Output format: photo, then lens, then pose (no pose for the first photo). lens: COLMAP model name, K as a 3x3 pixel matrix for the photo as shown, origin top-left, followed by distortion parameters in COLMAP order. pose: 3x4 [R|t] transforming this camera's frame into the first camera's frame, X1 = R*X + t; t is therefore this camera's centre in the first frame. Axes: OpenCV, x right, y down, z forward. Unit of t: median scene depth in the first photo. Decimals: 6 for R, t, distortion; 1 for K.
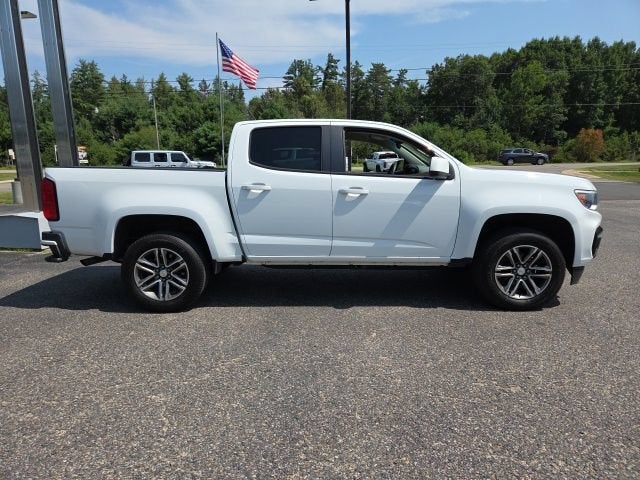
lens RADIAL K [[434.9, 0, 320.0], [0, 434.9, 240.0], [0, 0, 1]] dist [0.078935, -0.095503]
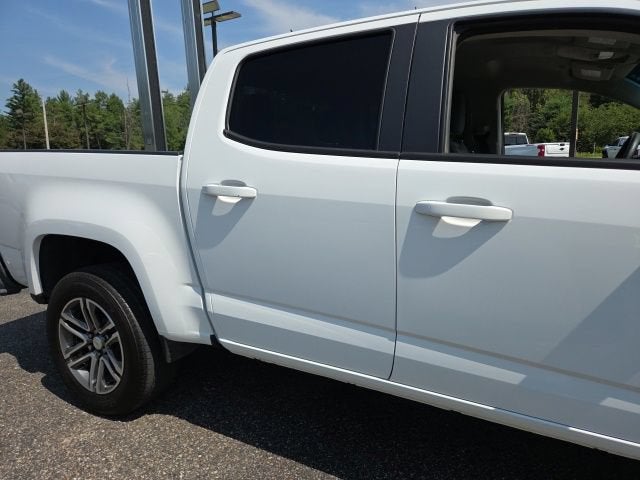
lens RADIAL K [[425.5, 0, 322.1], [0, 425.5, 236.6], [0, 0, 1]] dist [0.076905, -0.065105]
pose [[0.889730, 0.075457, -0.450208, 0.126478], [-0.069814, 0.997134, 0.029153, -0.091599], [0.451117, 0.005492, 0.892448, 0.643834]]
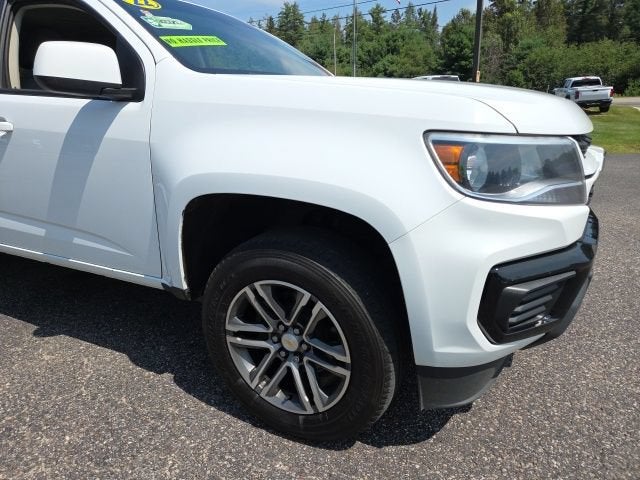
lens RADIAL K [[426.4, 0, 314.4], [0, 426.4, 237.5], [0, 0, 1]] dist [0.073942, -0.061455]
pose [[0.896708, 0.115854, -0.427191, 0.620777], [-0.057961, 0.987561, 0.146162, -0.076574], [0.438811, -0.106304, 0.892269, 0.673409]]
